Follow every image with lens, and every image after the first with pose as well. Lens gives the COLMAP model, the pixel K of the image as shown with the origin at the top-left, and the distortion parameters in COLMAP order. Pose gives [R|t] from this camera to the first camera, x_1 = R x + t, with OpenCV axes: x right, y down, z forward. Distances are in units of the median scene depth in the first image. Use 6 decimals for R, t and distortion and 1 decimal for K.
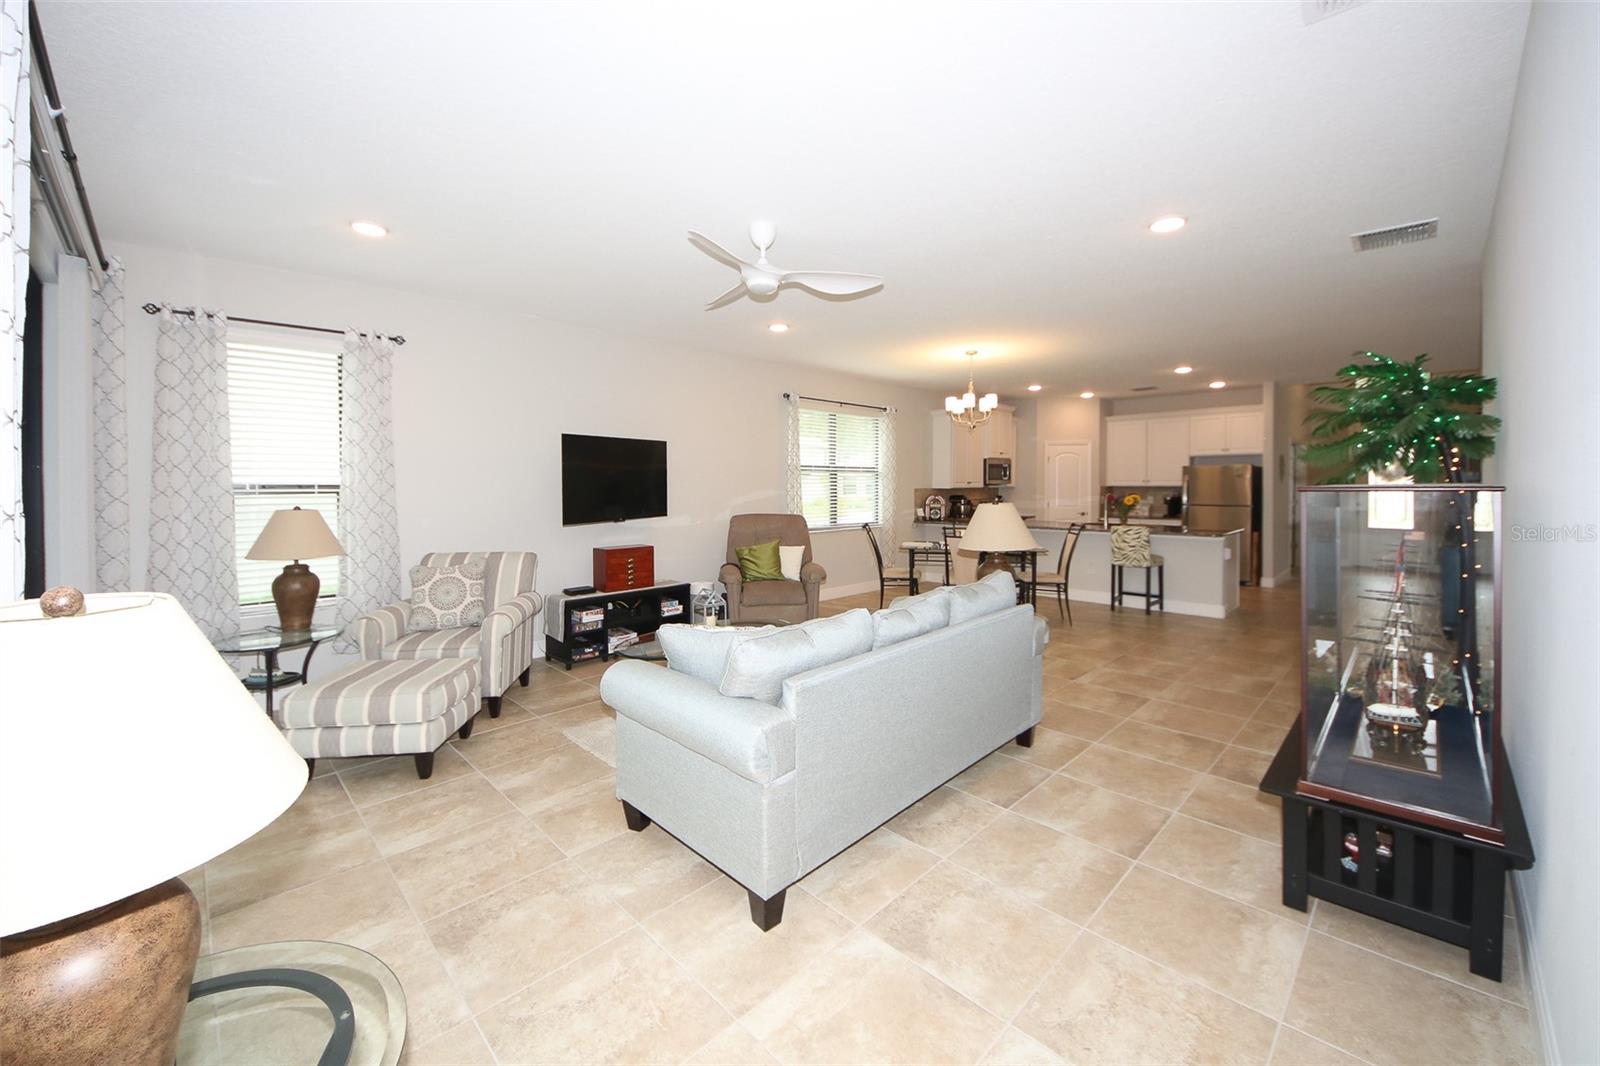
lens RADIAL K [[621.0, 0, 799.5], [0, 621.0, 481.0], [0, 0, 1]] dist [0.001157, 0.000020]
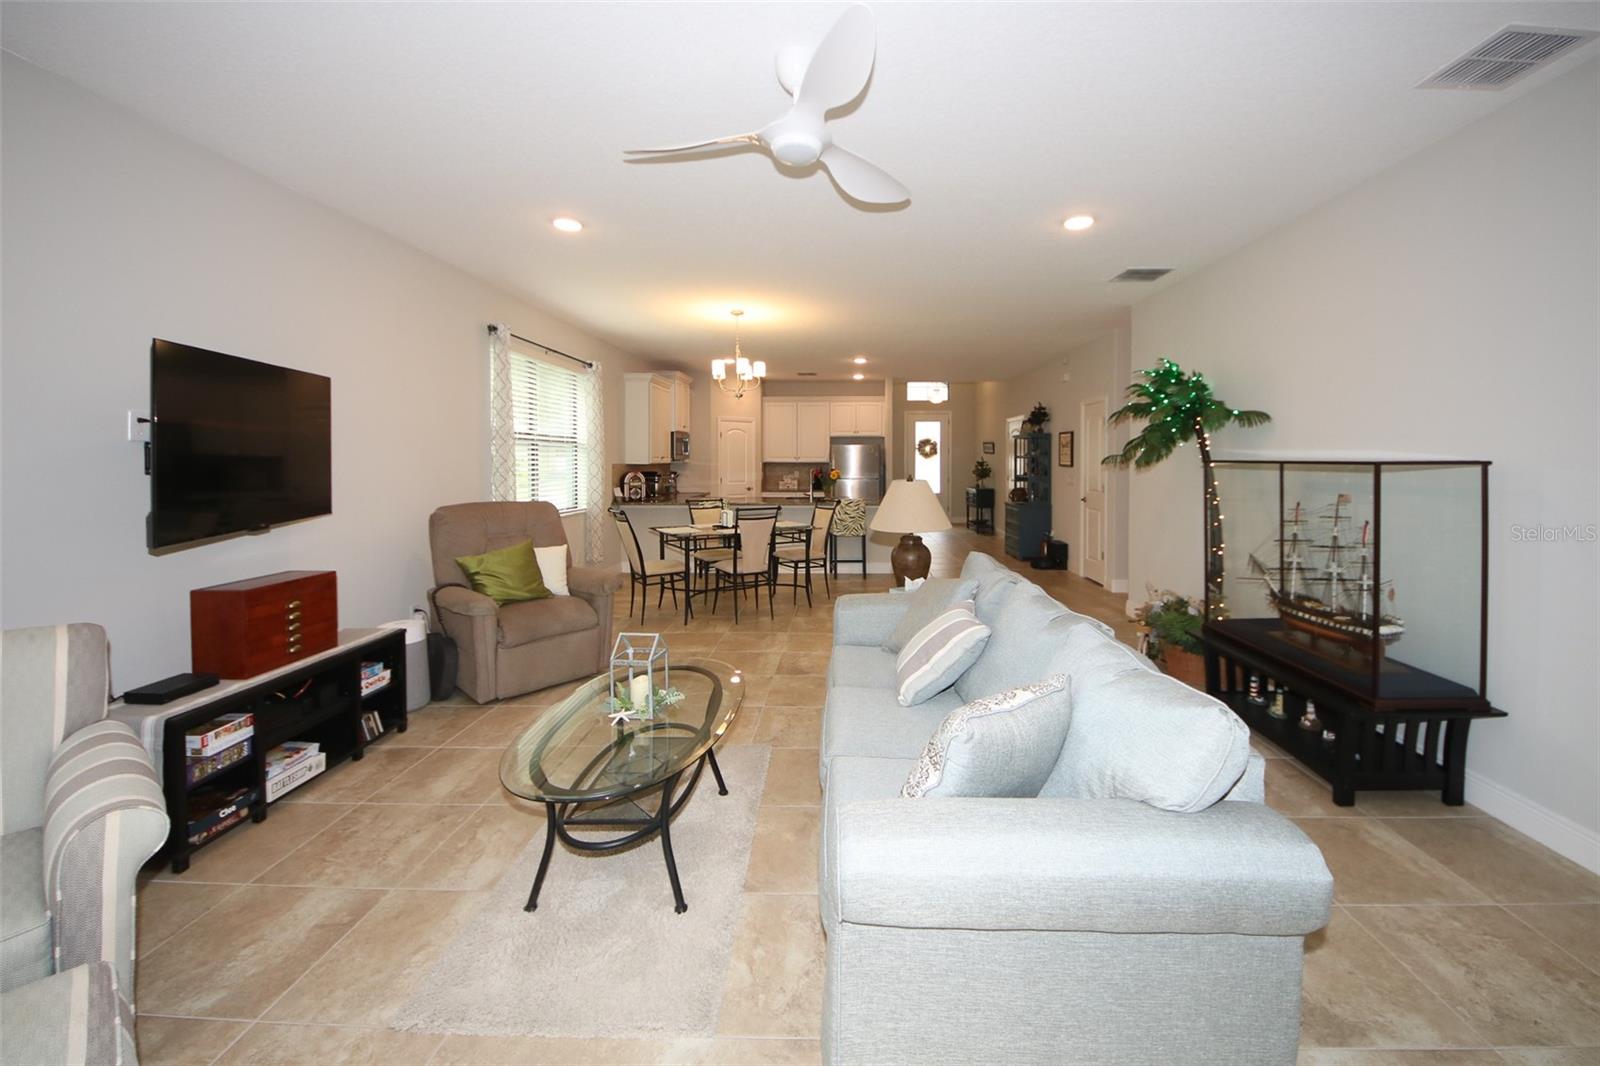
lens RADIAL K [[617.8, 0, 879.8], [0, 617.8, 462.7], [0, 0, 1]] dist [0.025420, -0.020350]
pose [[0.716214, 0.001413, 0.697879, -0.250351], [-0.007668, 0.999954, 0.005844, 0.004573], [-0.697838, -0.009537, 0.716192, 0.268032]]
